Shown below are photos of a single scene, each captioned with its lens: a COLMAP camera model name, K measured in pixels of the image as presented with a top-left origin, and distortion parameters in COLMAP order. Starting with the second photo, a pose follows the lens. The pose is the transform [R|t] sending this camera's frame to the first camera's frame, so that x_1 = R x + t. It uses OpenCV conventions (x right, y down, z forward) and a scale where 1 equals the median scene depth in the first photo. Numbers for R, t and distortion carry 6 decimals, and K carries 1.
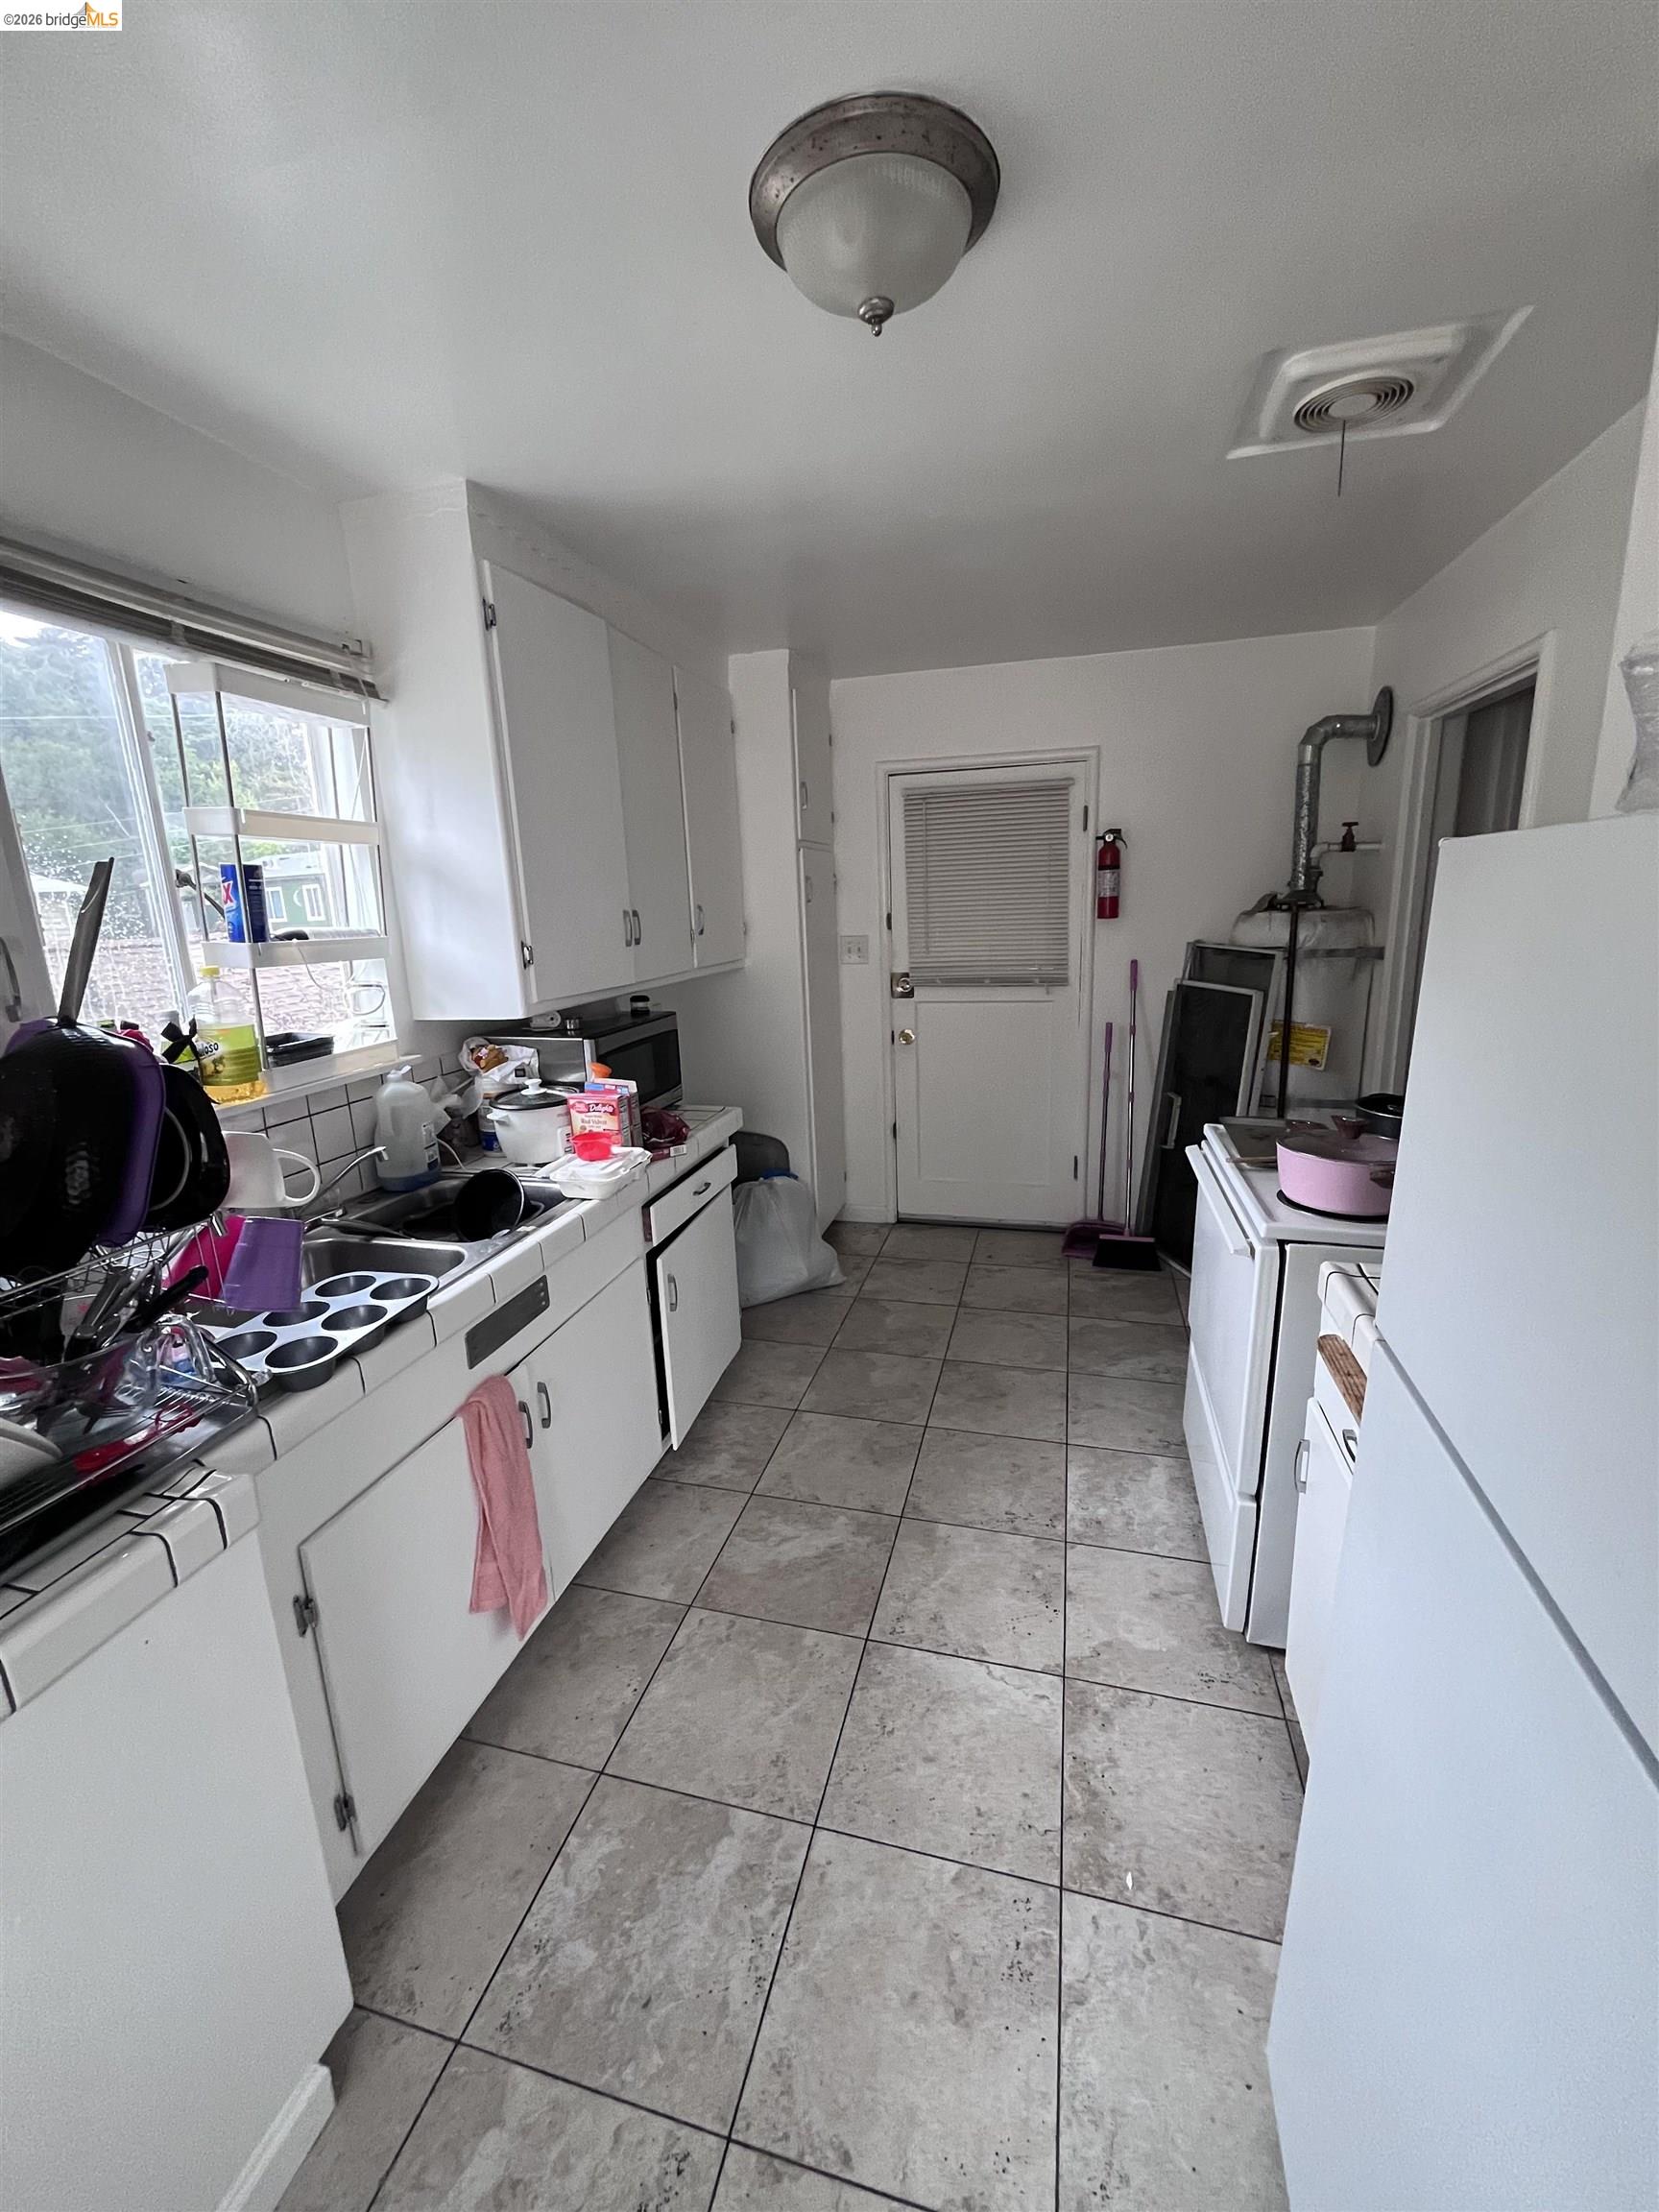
lens RADIAL K [[889.3, 0, 820.3], [0, 889.3, 1108.8], [0, 0, 1]] dist [0.001564, 0.000283]
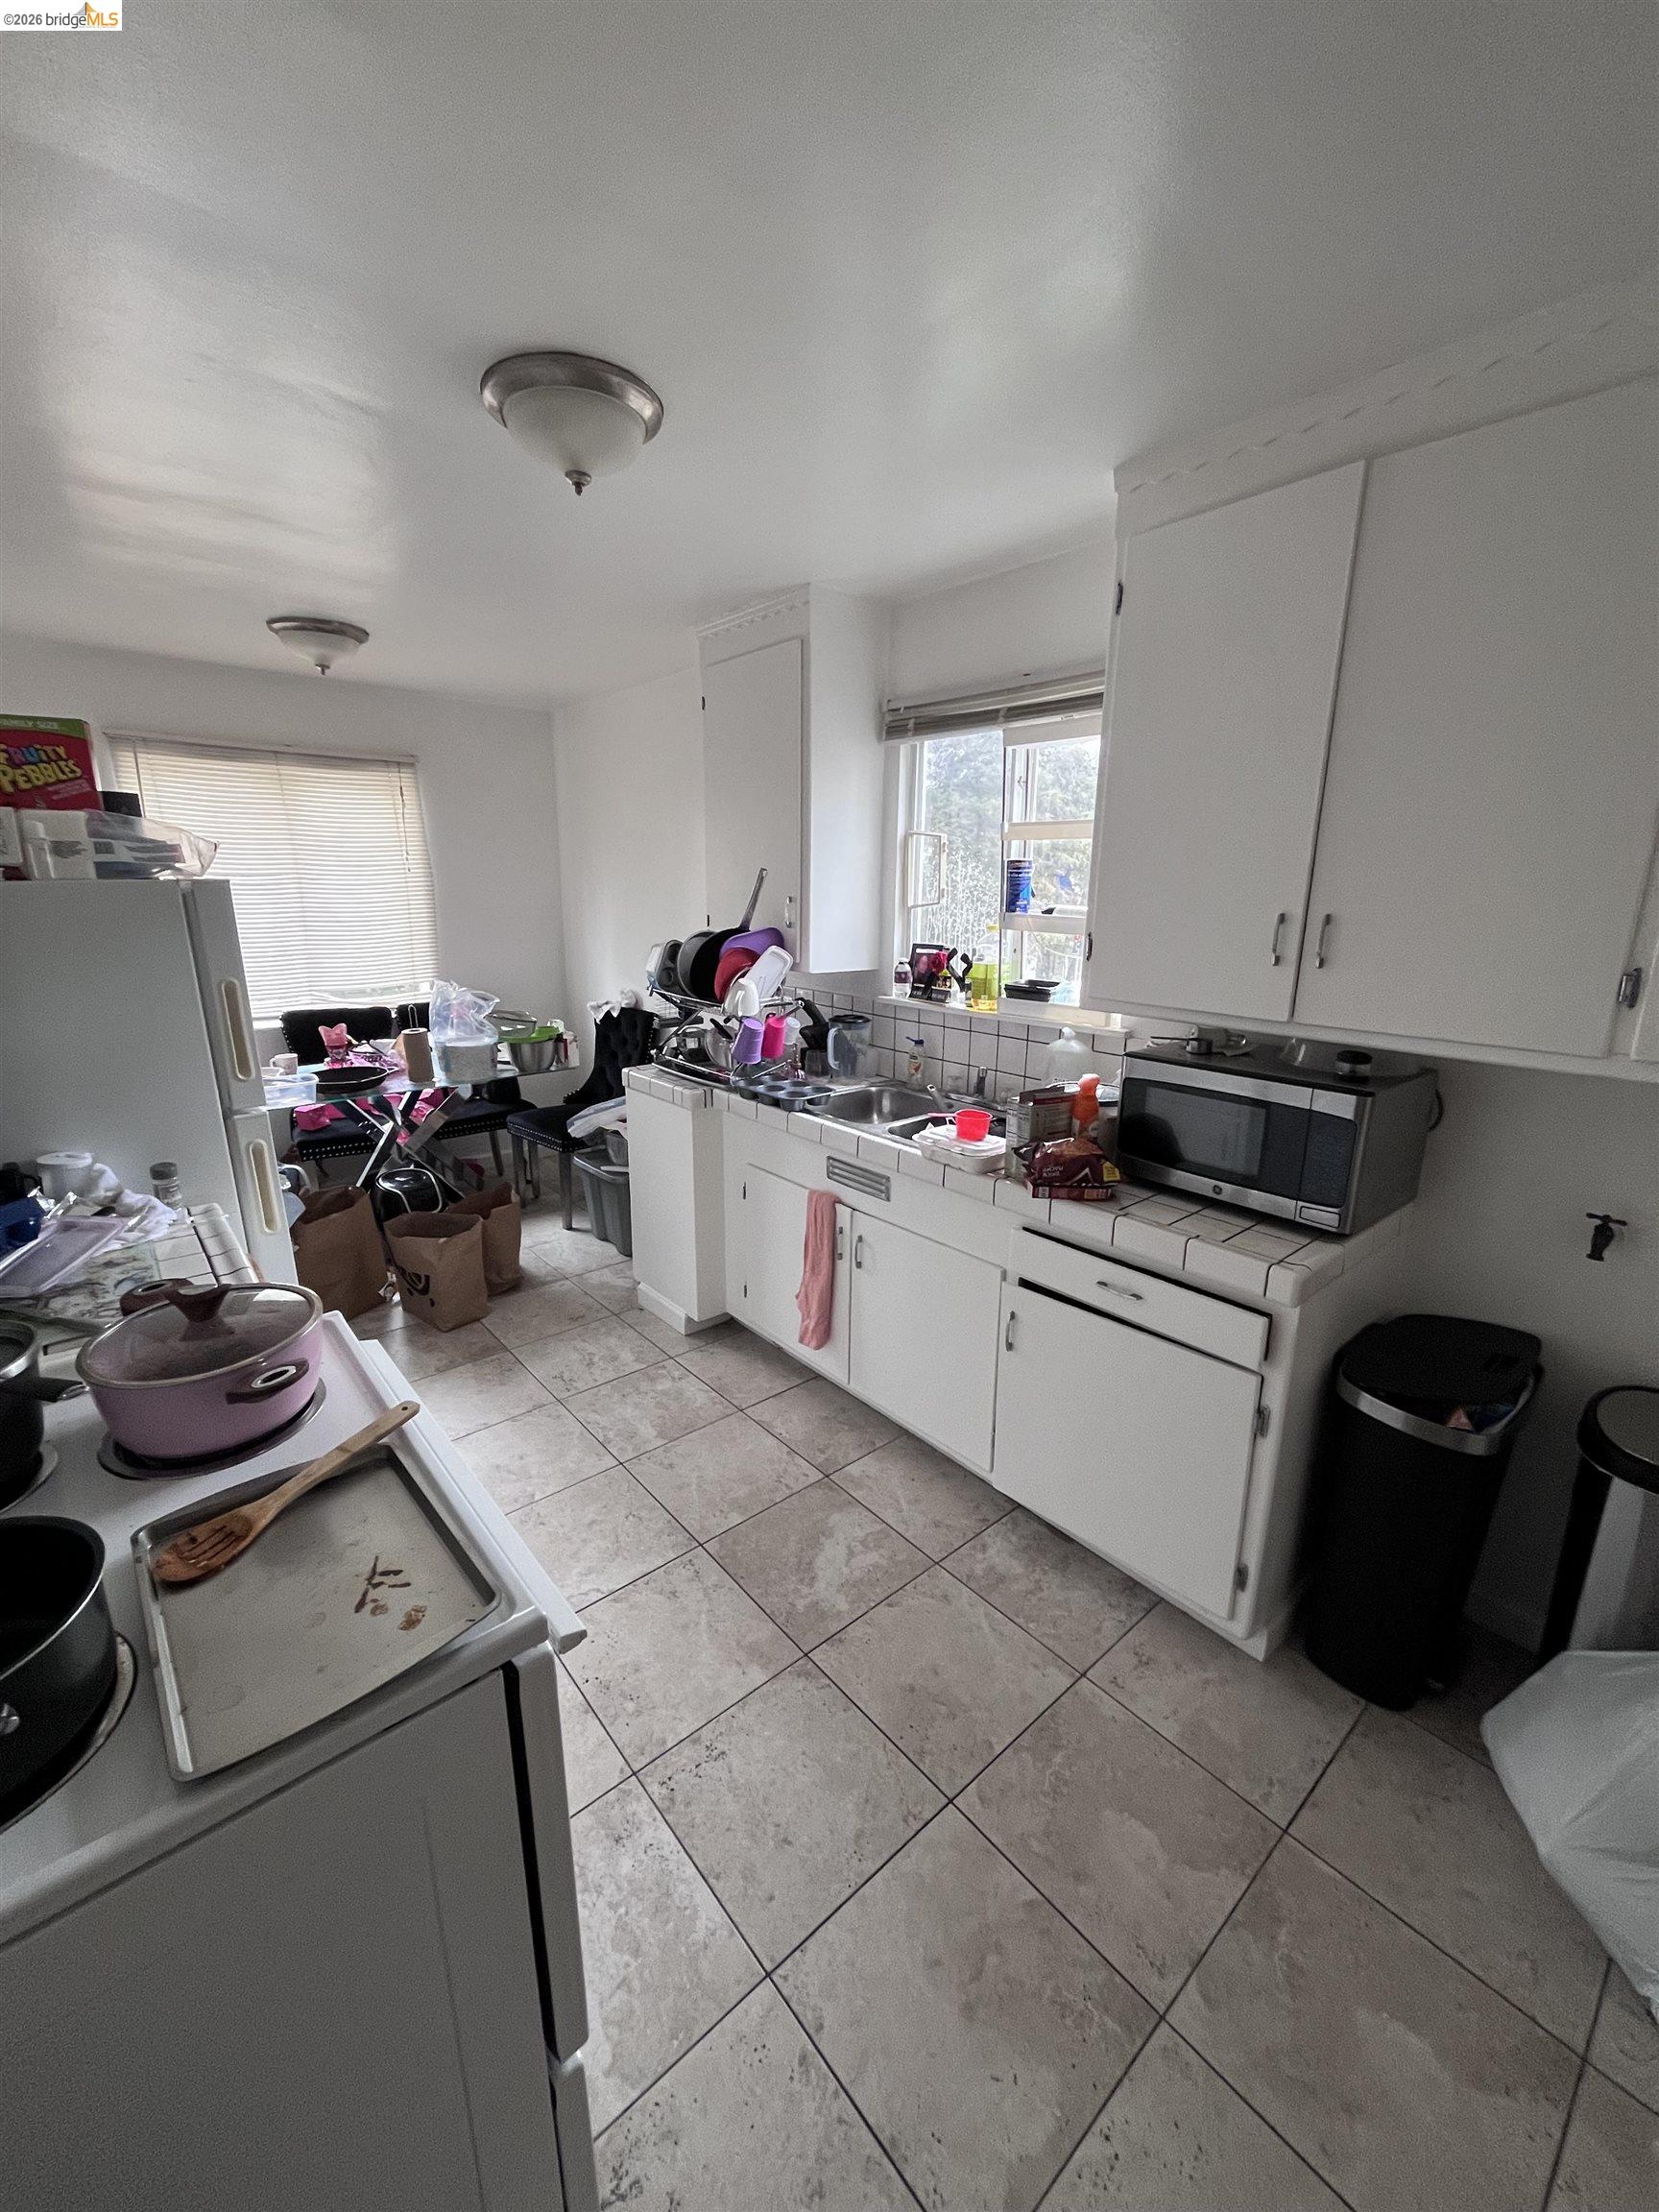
lens RADIAL K [[889.3, 0, 816.2], [0, 889.3, 1105.9], [0, 0, 1]] dist [0.001564, 0.000283]
pose [[-0.566116, 0.228712, -0.791961, 0.648685], [-0.177038, 0.904587, 0.387789, -0.335835], [0.805090, 0.359741, -0.471611, 1.264633]]
